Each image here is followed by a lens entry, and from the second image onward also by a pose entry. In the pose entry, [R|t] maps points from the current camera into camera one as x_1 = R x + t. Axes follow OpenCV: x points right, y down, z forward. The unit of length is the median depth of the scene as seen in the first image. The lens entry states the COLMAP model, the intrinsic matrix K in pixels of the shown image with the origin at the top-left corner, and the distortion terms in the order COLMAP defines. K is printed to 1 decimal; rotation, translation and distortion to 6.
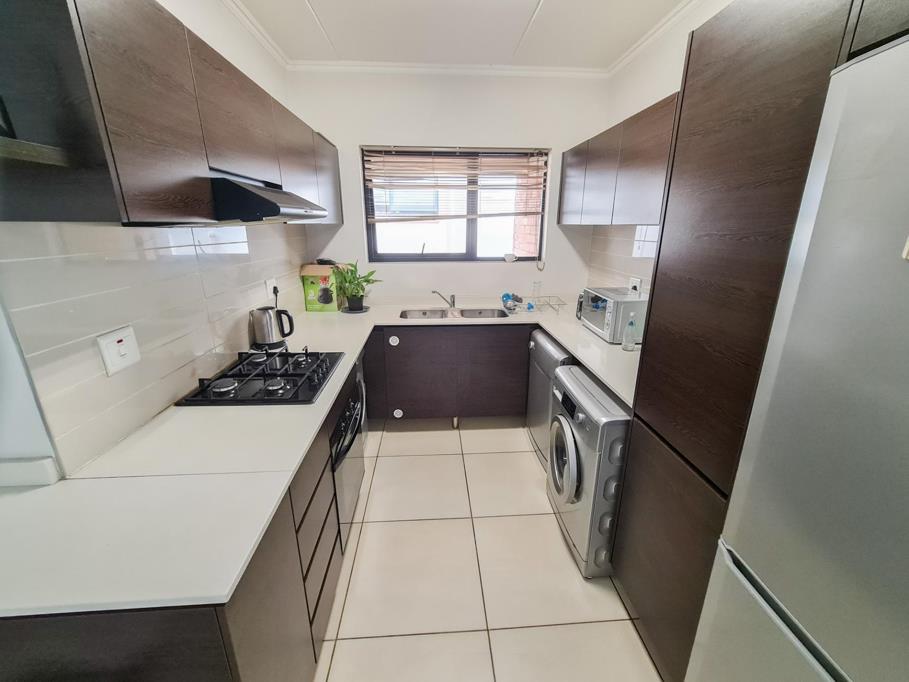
lens RADIAL K [[371.5, 0, 454.6], [0, 371.5, 337.5], [0, 0, 1]] dist [-0.001867, 0.000381]
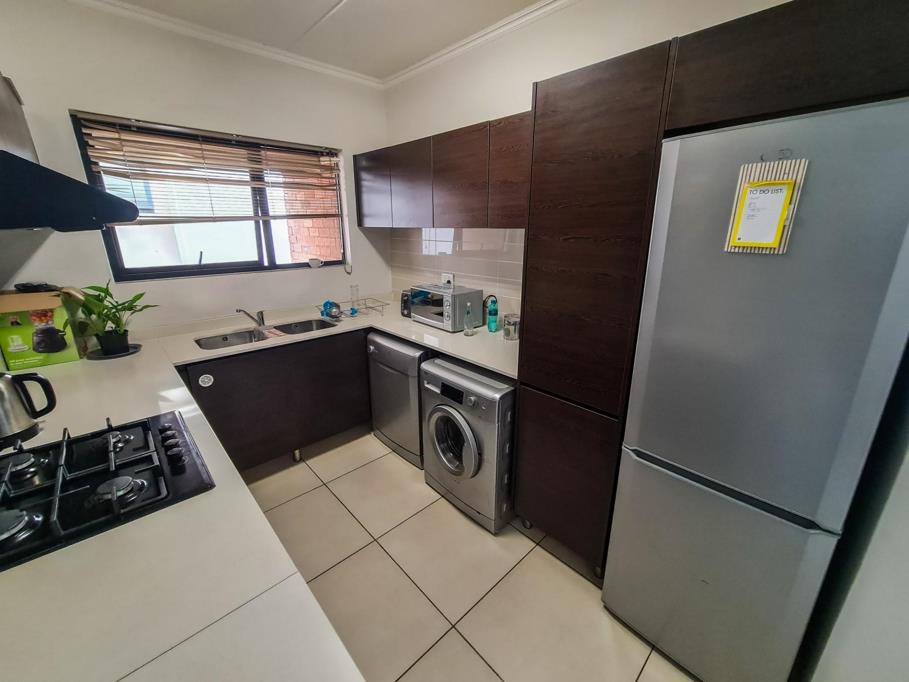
lens RADIAL K [[371.5, 0, 454.6], [0, 371.5, 337.5], [0, 0, 1]] dist [-0.001867, 0.000381]
pose [[0.769924, -0.184927, 0.610753, -0.199685], [0.184496, 0.980723, 0.064371, -0.030240], [-0.610884, 0.063121, 0.789200, 0.074158]]
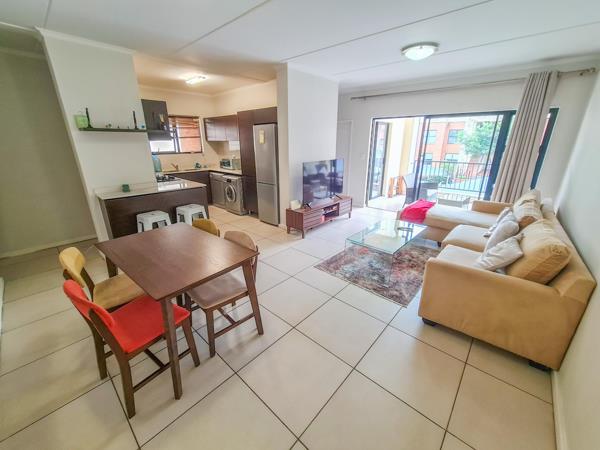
lens RADIAL K [[245.2, 0, 300.0], [0, 245.2, 222.7], [0, 0, 1]] dist [-0.001867, 0.000381]
pose [[0.716420, -0.224767, 0.660471, -0.716999], [0.203930, 0.972803, 0.109853, 0.323396], [-0.667199, 0.055989, 0.742772, -1.093026]]
